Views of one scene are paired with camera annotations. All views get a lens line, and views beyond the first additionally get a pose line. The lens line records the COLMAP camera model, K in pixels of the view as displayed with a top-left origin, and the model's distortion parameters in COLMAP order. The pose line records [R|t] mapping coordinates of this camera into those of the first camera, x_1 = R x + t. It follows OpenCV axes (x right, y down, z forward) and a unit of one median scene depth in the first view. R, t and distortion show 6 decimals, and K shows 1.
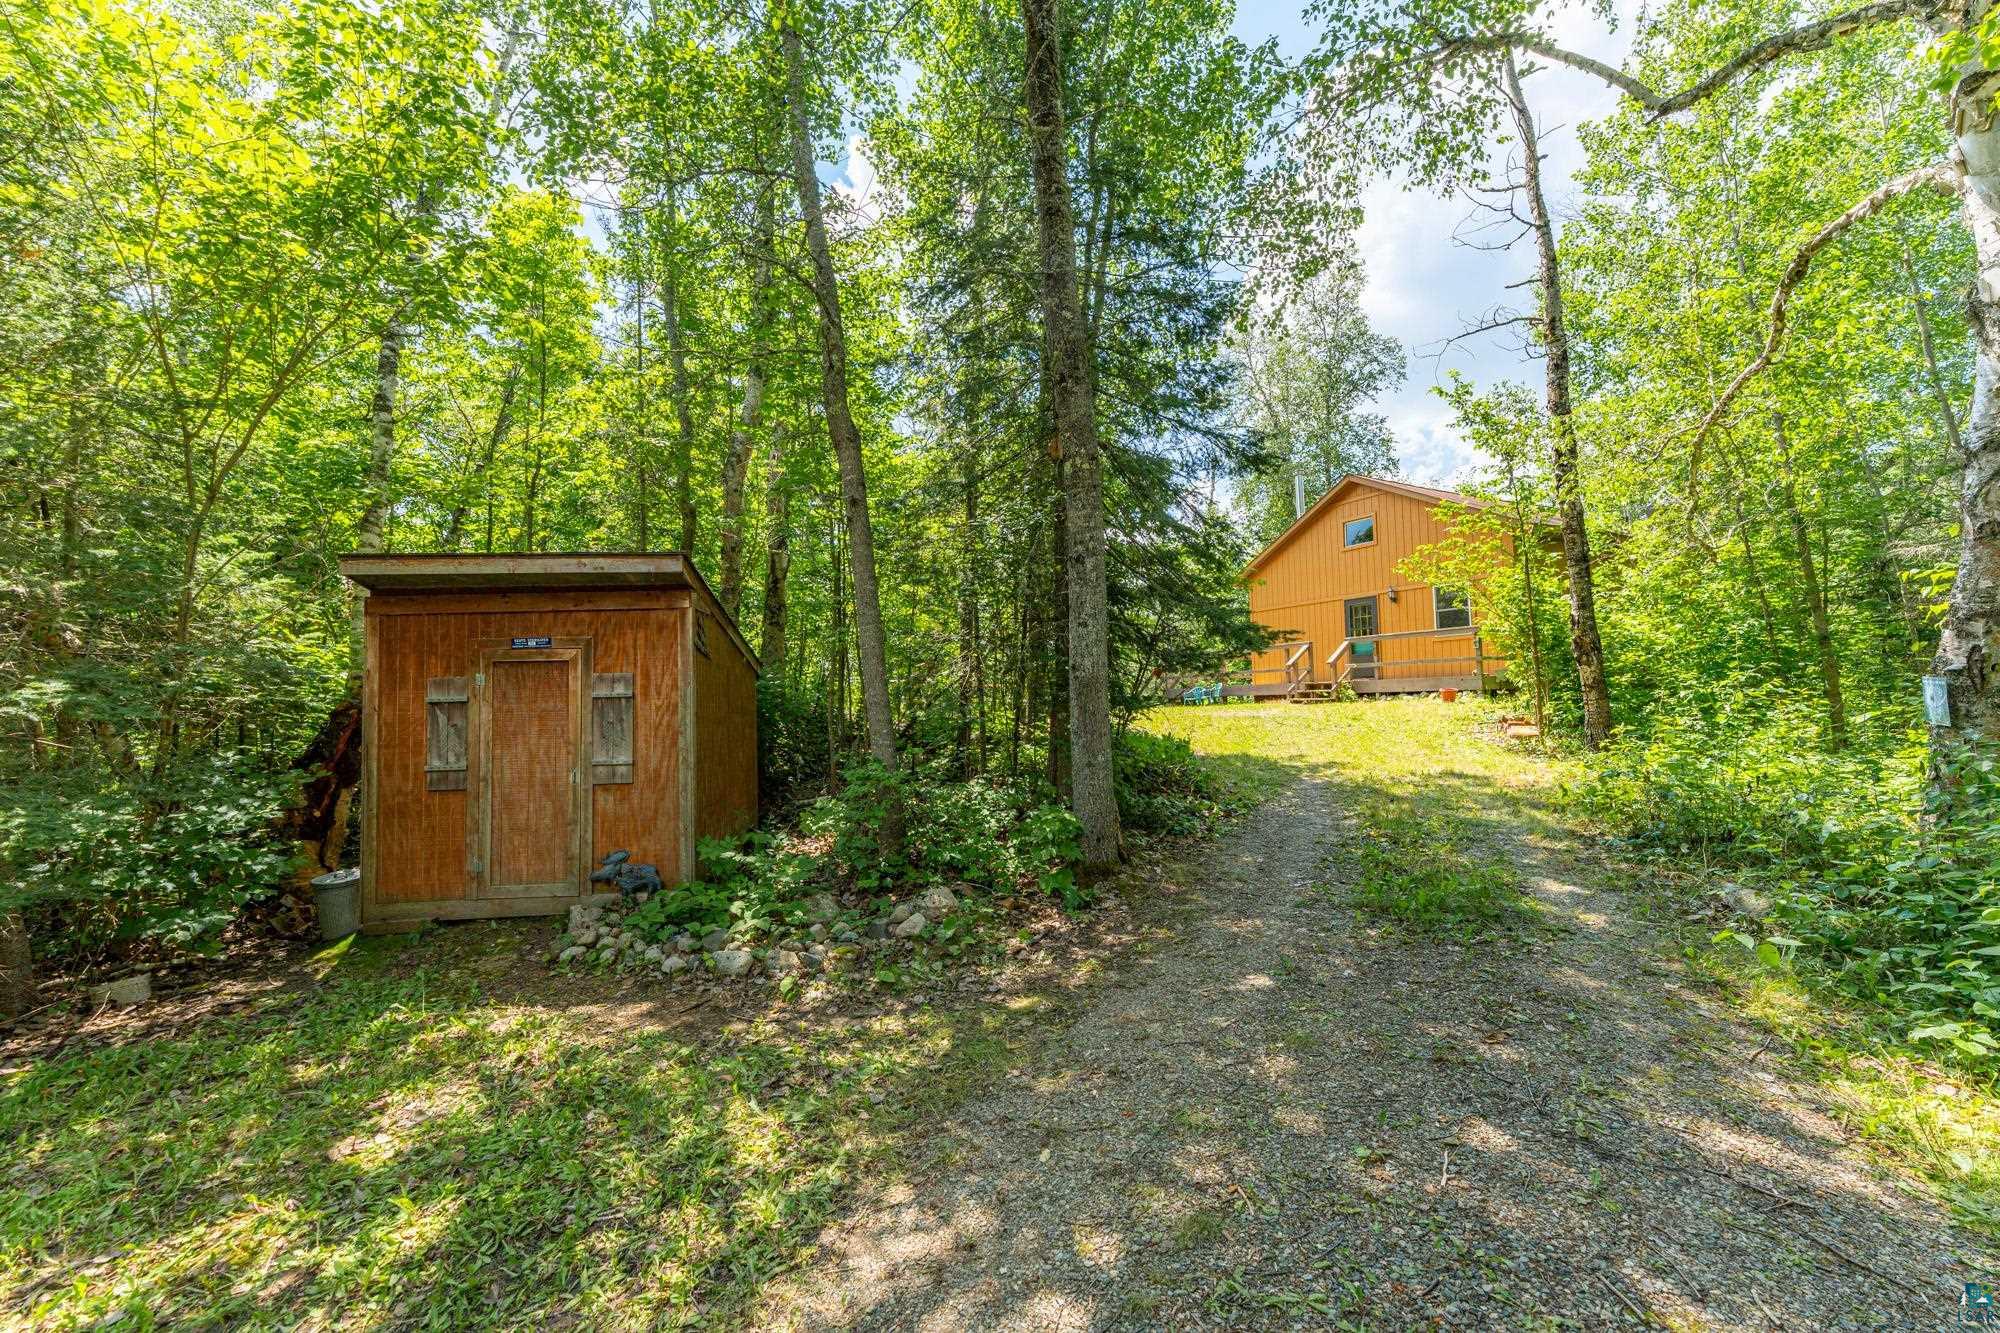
lens RADIAL K [[793.9, 0, 996.1], [0, 793.9, 671.3], [0, 0, 1]] dist [0.002045, -0.000917]
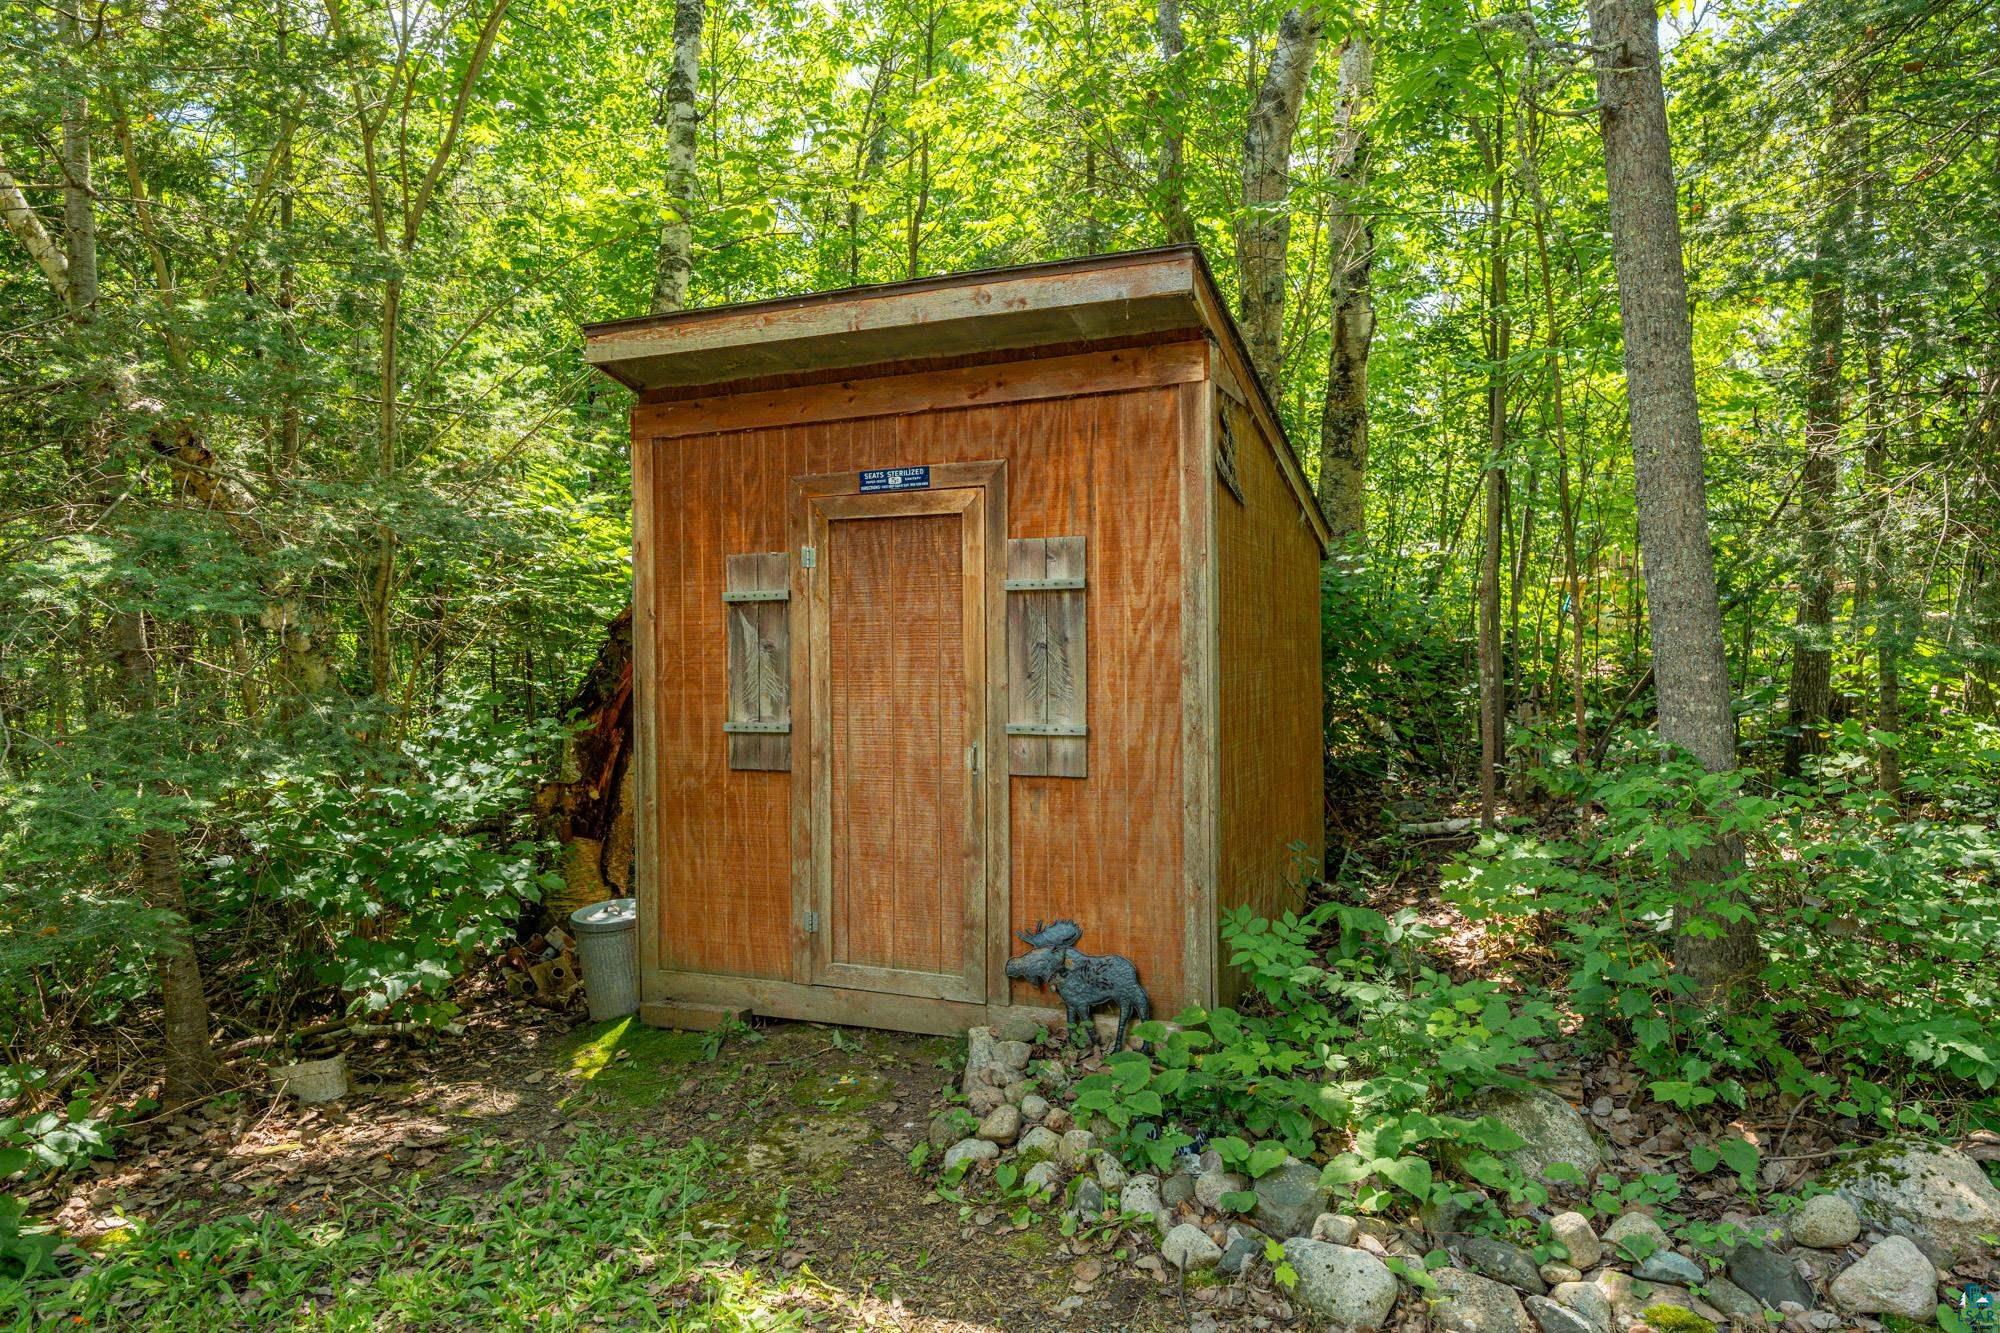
lens RADIAL K [[1319.4, 0, 998.6], [0, 1319.4, 662.7], [0, 0, 1]] dist [0.005618, 0.000352]
pose [[0.885668, 0.019681, -0.463902, -0.161023], [0.009692, 0.998100, 0.060846, 0.029856], [0.464218, -0.058386, 0.883794, 0.328415]]
